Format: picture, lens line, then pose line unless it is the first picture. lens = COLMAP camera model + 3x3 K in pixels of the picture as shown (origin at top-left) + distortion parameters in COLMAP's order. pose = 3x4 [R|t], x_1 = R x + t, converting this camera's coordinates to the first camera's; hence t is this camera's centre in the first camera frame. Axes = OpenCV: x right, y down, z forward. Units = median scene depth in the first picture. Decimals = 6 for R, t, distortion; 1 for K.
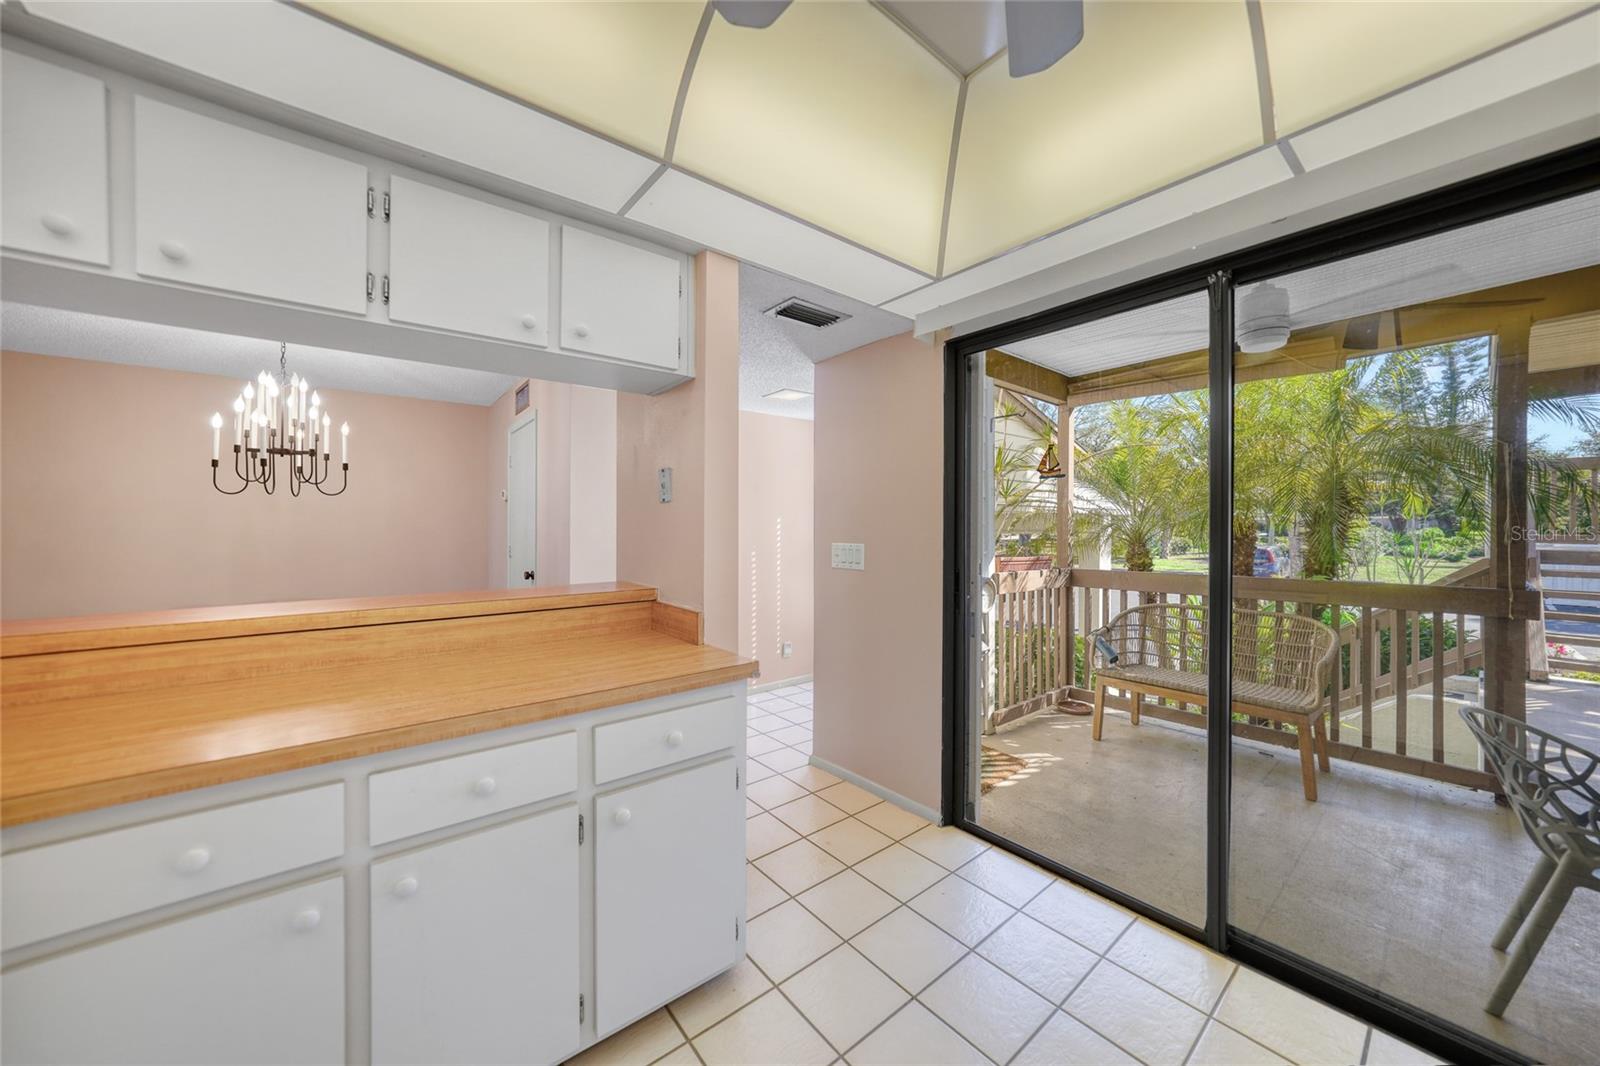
lens RADIAL K [[568.0, 0, 793.9], [0, 568.0, 533.0], [0, 0, 1]] dist [-0.012633, 0.004010]
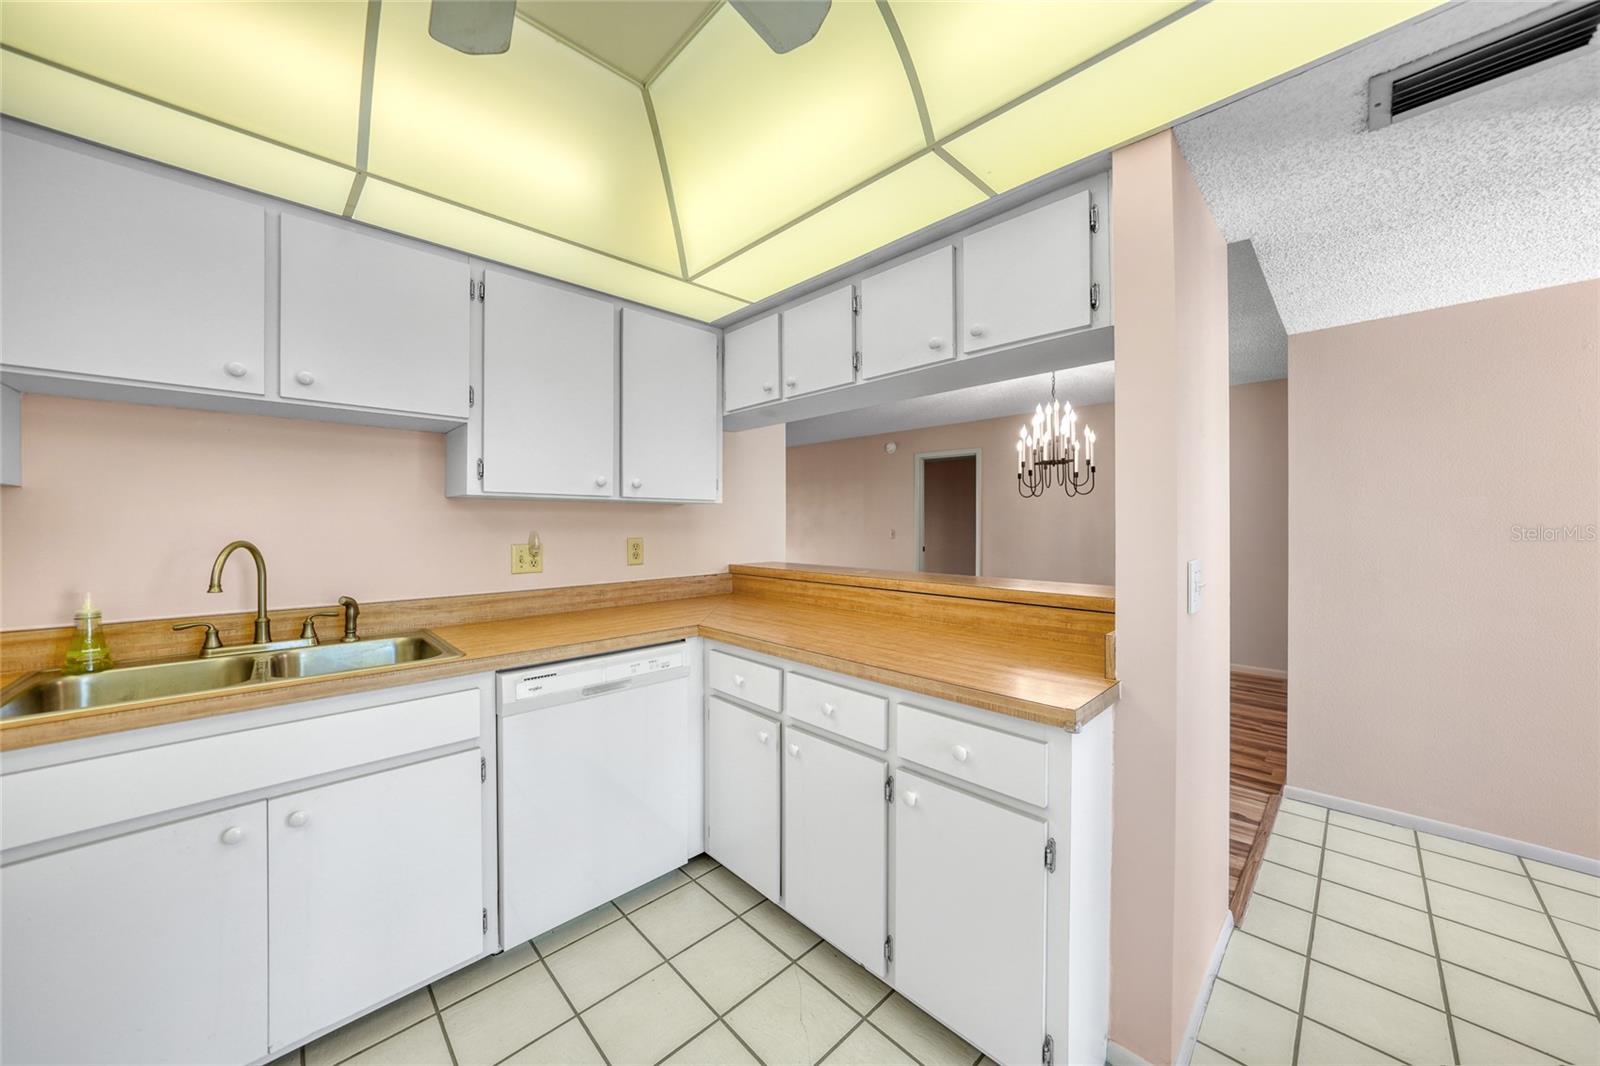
lens RADIAL K [[568.0, 0, 805.9], [0, 568.0, 522.9], [0, 0, 1]] dist [-0.012633, 0.004010]
pose [[0.107123, 0.004657, -0.994235, 0.608711], [-0.010372, 0.999940, 0.003566, -0.009704], [0.994192, 0.009930, 0.107165, 0.581957]]
